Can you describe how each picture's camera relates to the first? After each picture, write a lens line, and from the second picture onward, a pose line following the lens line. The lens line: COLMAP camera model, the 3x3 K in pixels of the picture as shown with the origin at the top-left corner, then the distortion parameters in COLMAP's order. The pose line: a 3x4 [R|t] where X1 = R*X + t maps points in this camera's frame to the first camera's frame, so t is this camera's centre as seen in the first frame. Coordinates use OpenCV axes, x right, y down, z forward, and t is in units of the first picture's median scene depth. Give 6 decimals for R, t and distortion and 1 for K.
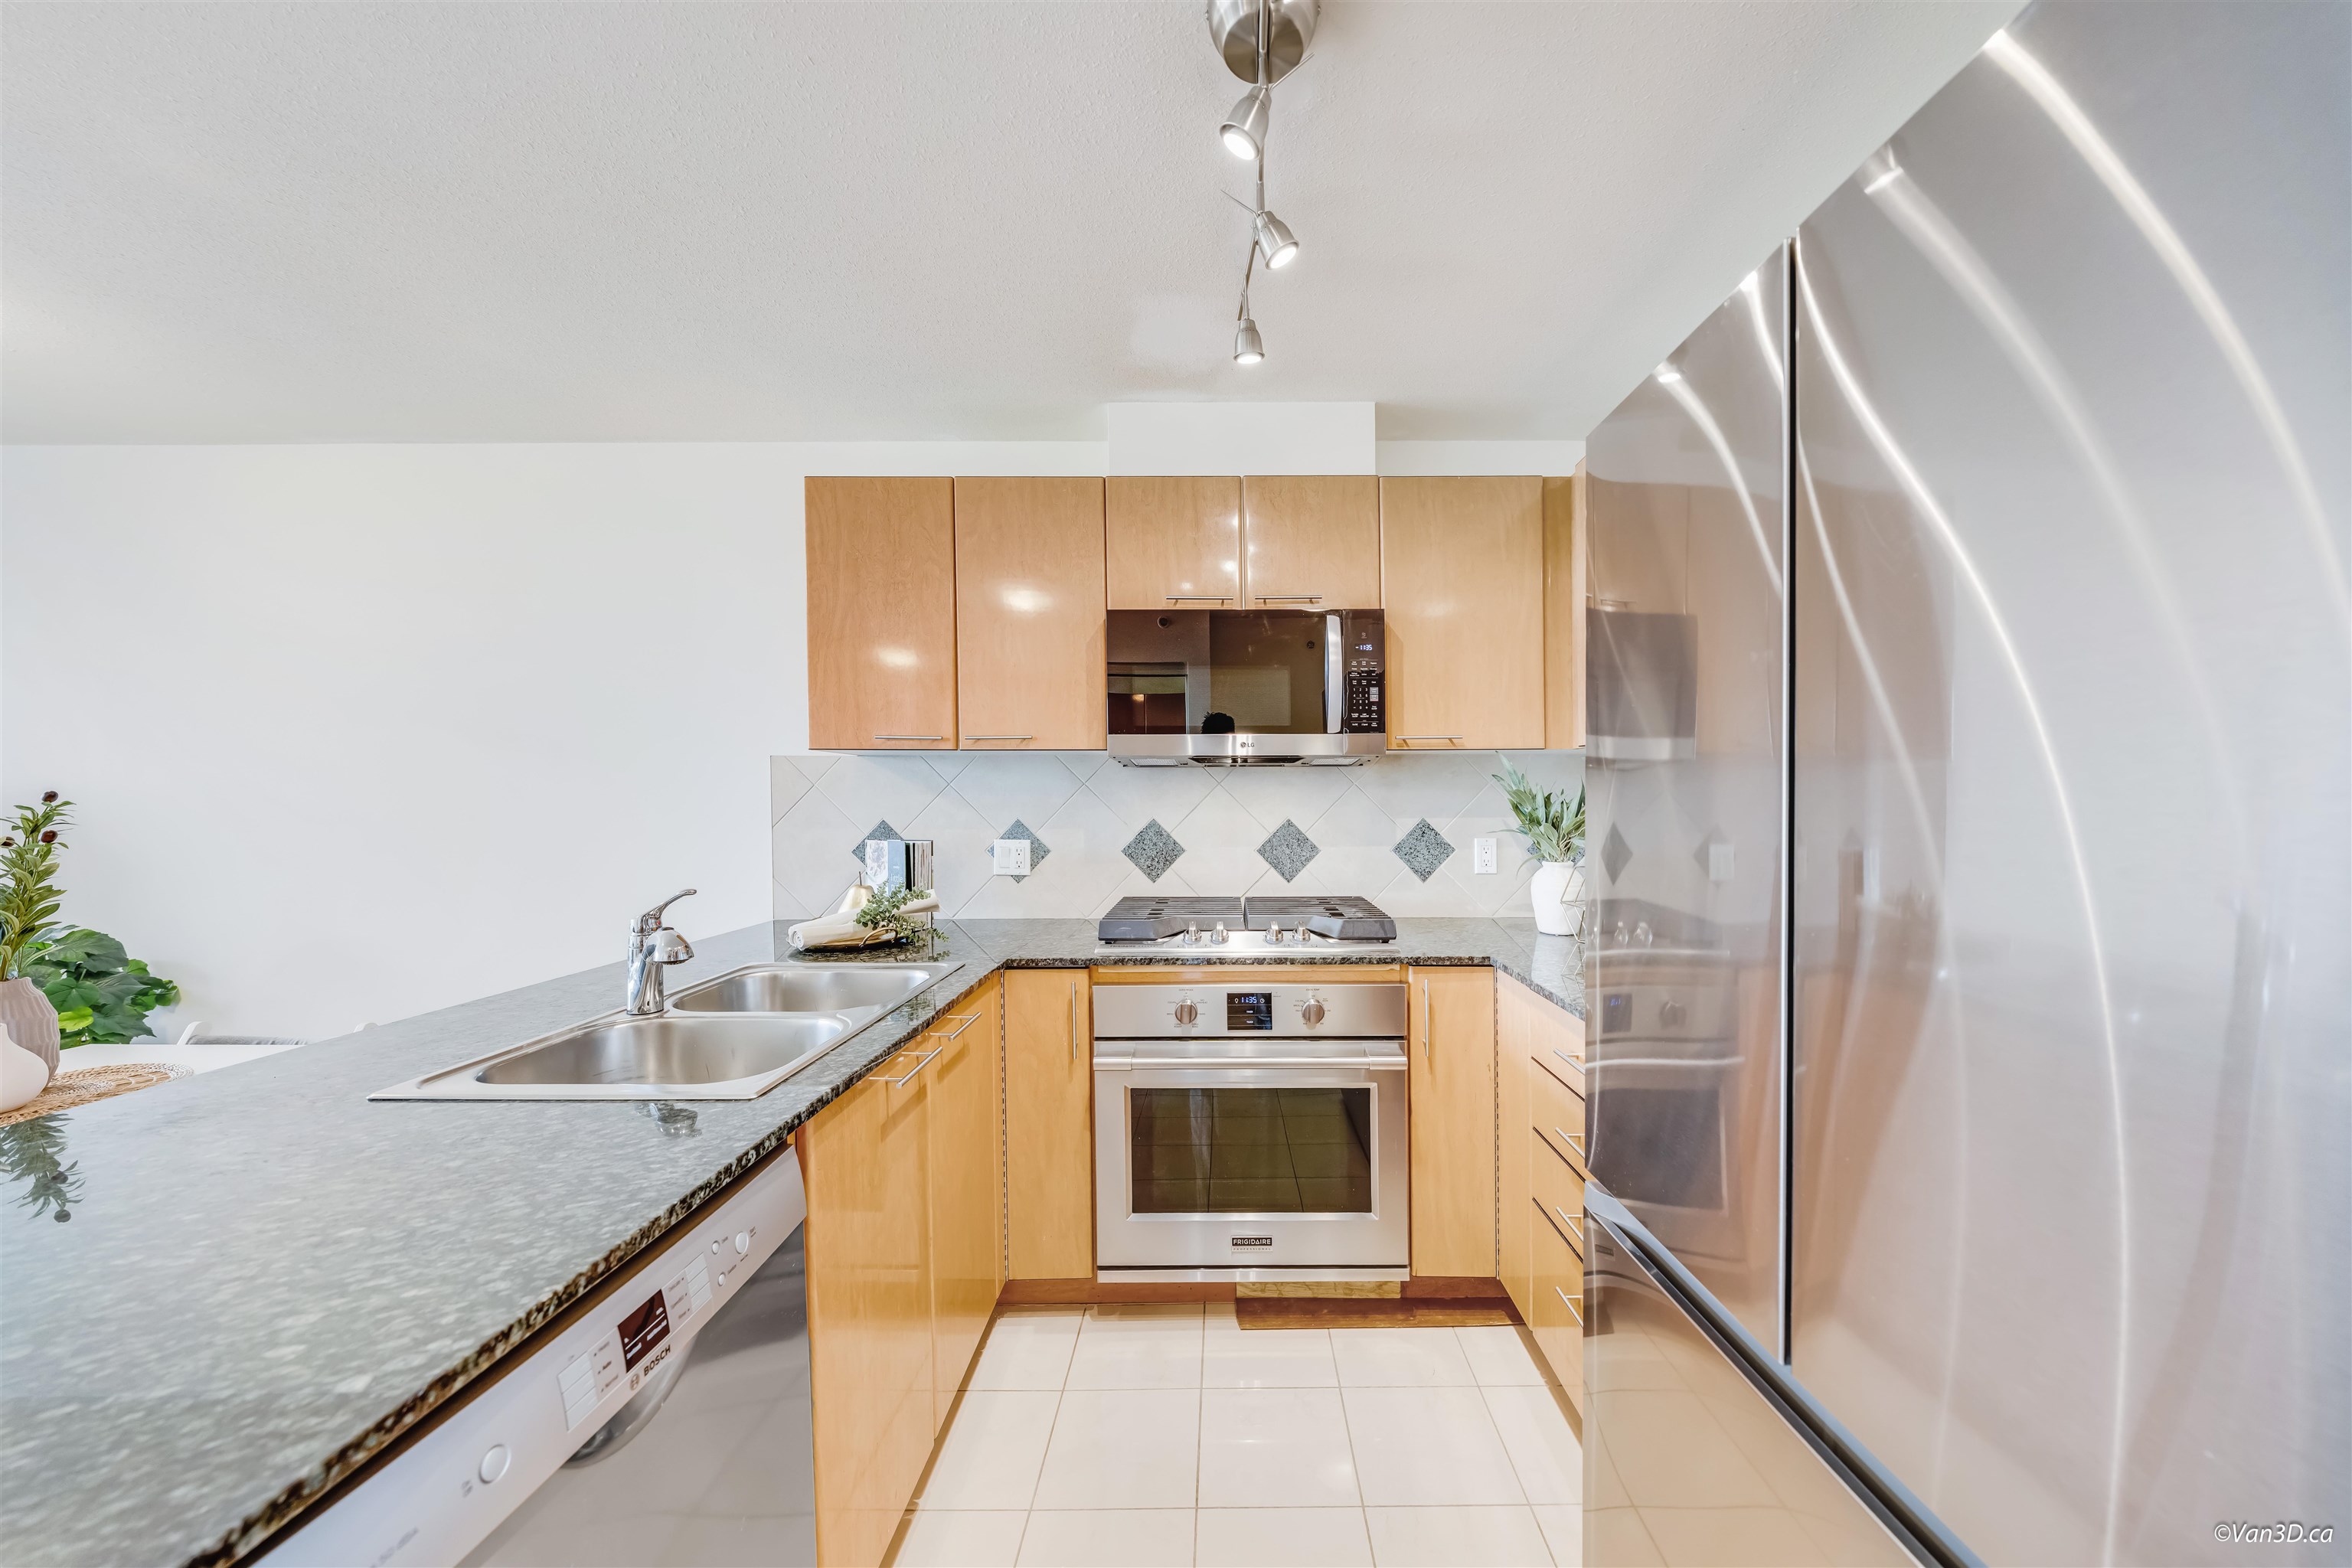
lens RADIAL K [[816.1, 0, 1195.3], [0, 816.1, 821.4], [0, 0, 1]] dist [-0.002232, -0.000262]
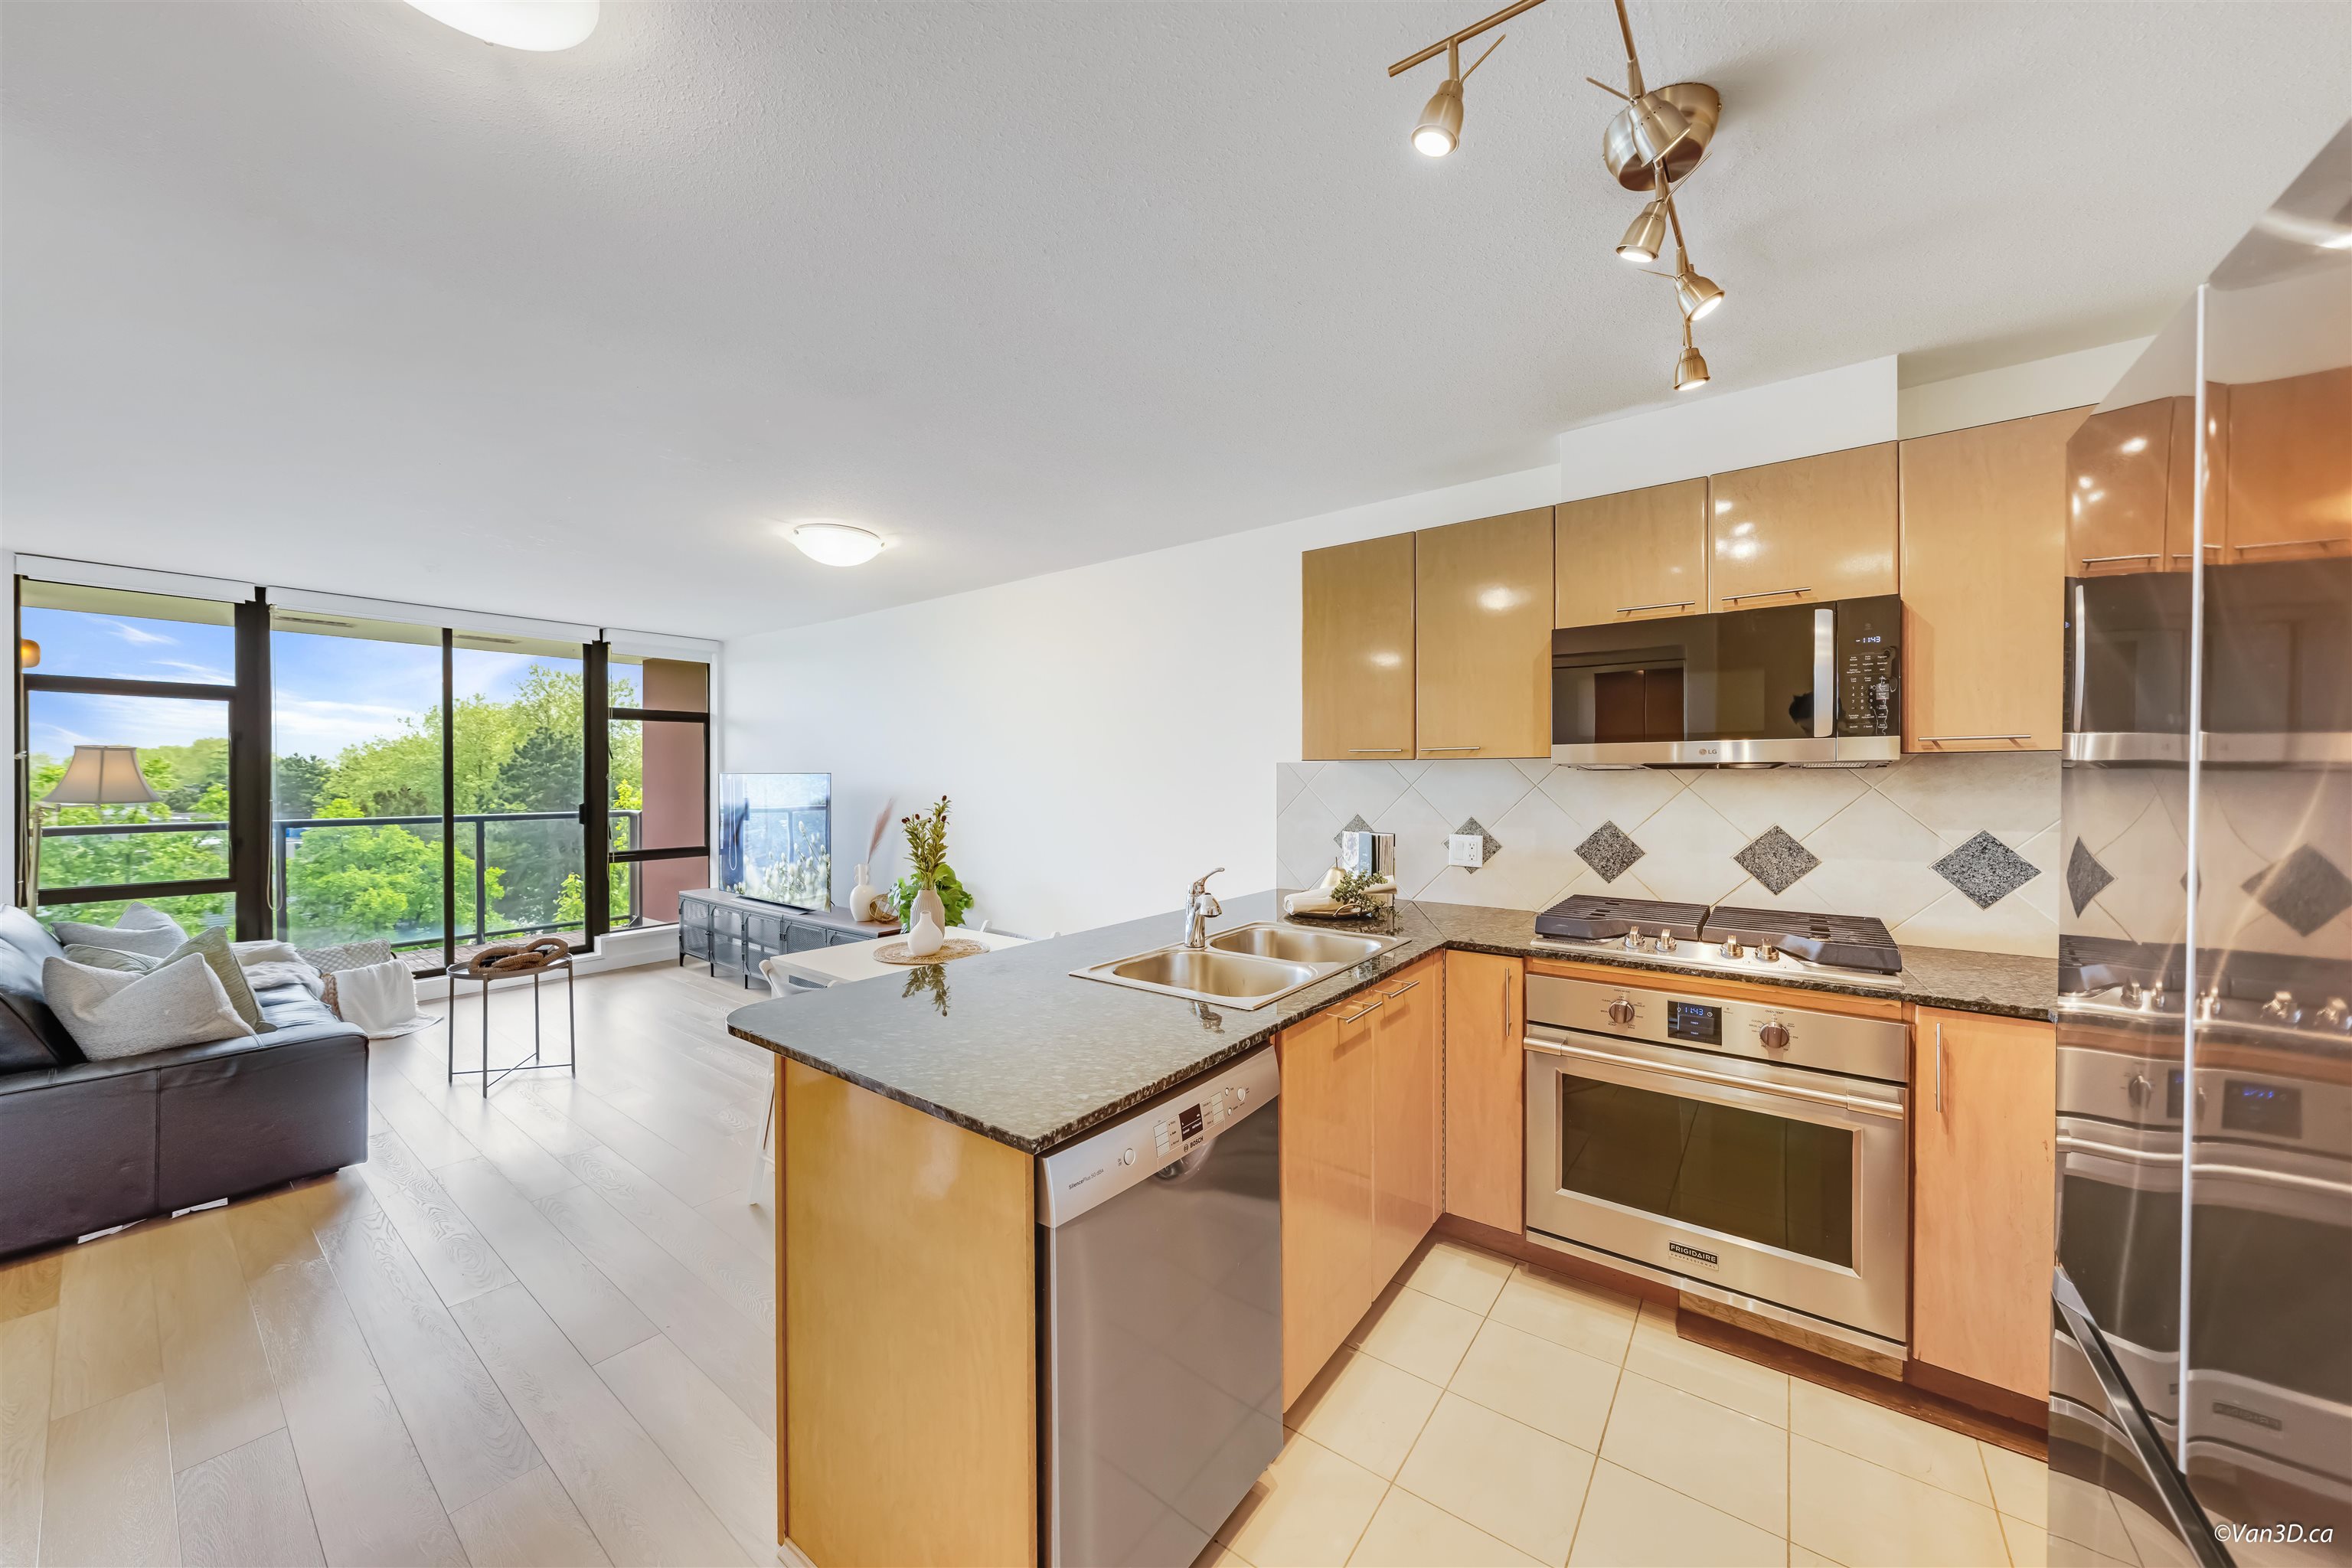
lens RADIAL K [[777.7, 0, 1168.9], [0, 777.7, 792.0], [0, 0, 1]] dist [0.008457, -0.005160]
pose [[0.807853, 0.010396, -0.589293, 0.107218], [-0.015745, 0.999868, -0.003946, -0.036389], [0.589174, 0.012467, 0.807910, -0.158231]]
